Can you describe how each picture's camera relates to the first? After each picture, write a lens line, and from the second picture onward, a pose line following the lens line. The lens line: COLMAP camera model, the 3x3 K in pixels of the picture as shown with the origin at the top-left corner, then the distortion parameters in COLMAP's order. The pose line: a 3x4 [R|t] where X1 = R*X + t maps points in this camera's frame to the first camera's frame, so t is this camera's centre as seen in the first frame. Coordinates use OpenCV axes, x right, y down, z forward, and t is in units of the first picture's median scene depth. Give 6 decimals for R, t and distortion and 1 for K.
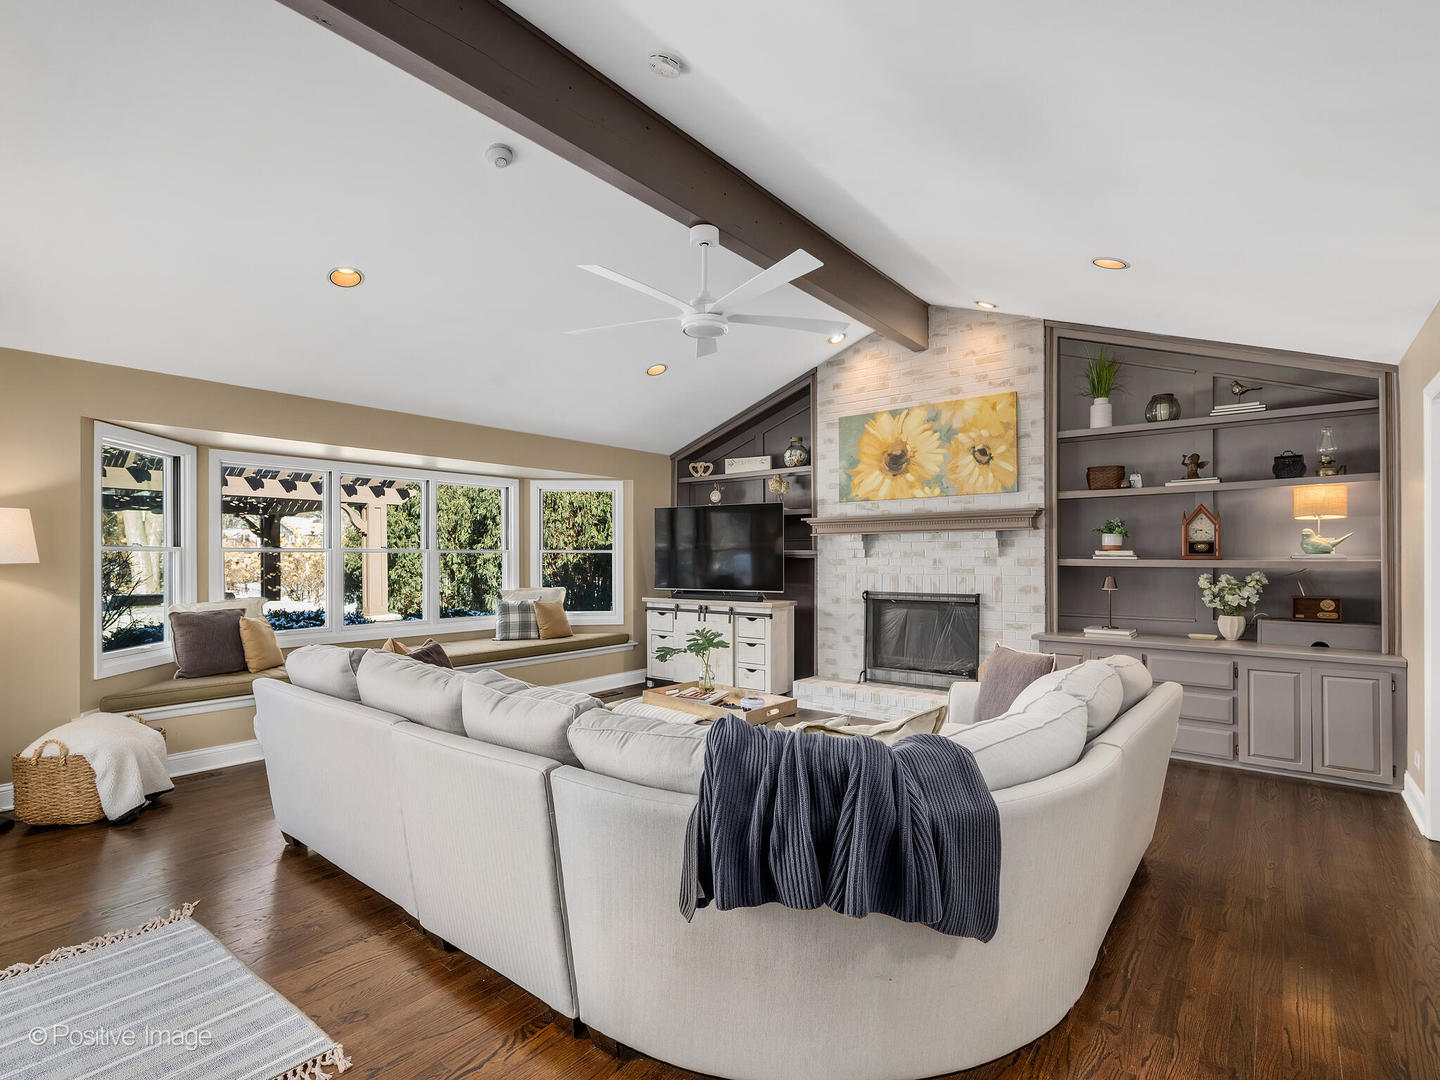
lens RADIAL K [[671.0, 0, 720.0], [0, 671.0, 540.0], [0, 0, 1]] dist [0.000811, -0.000007]
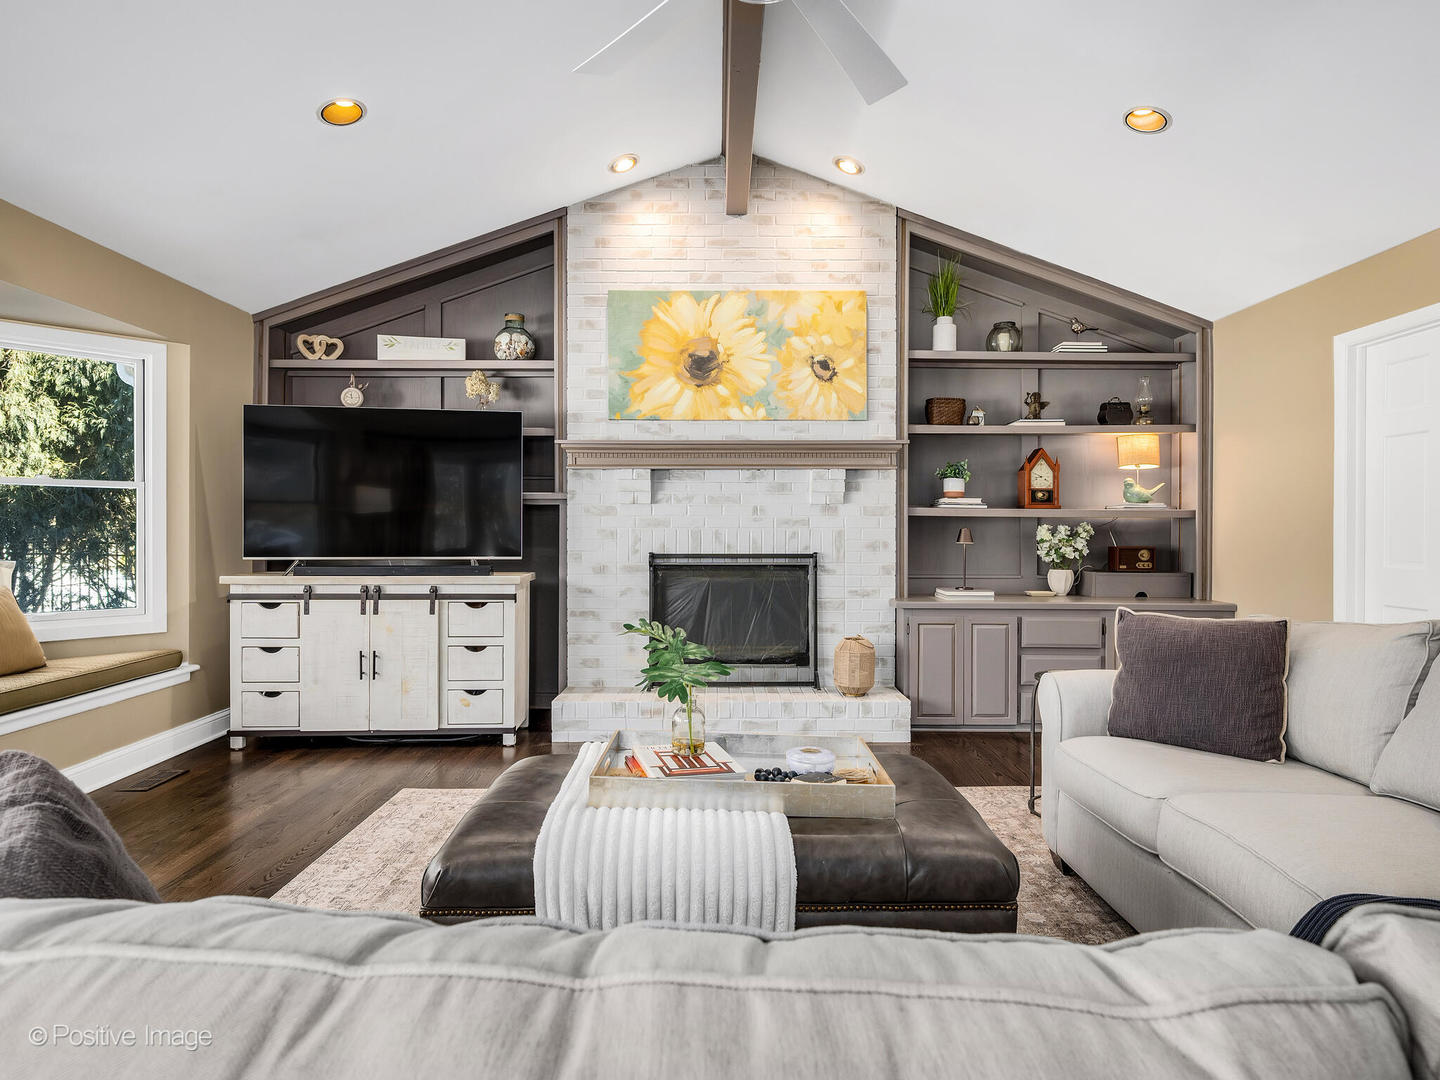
lens RADIAL K [[777.5, 0, 718.0], [0, 777.5, 518.4], [0, 0, 1]] dist [0.000266, 0.000028]
pose [[0.781257, 0.011482, 0.624103, -0.225748], [-0.021428, 0.999735, 0.008431, 0.033805], [-0.623841, -0.019961, 0.781296, 0.357519]]
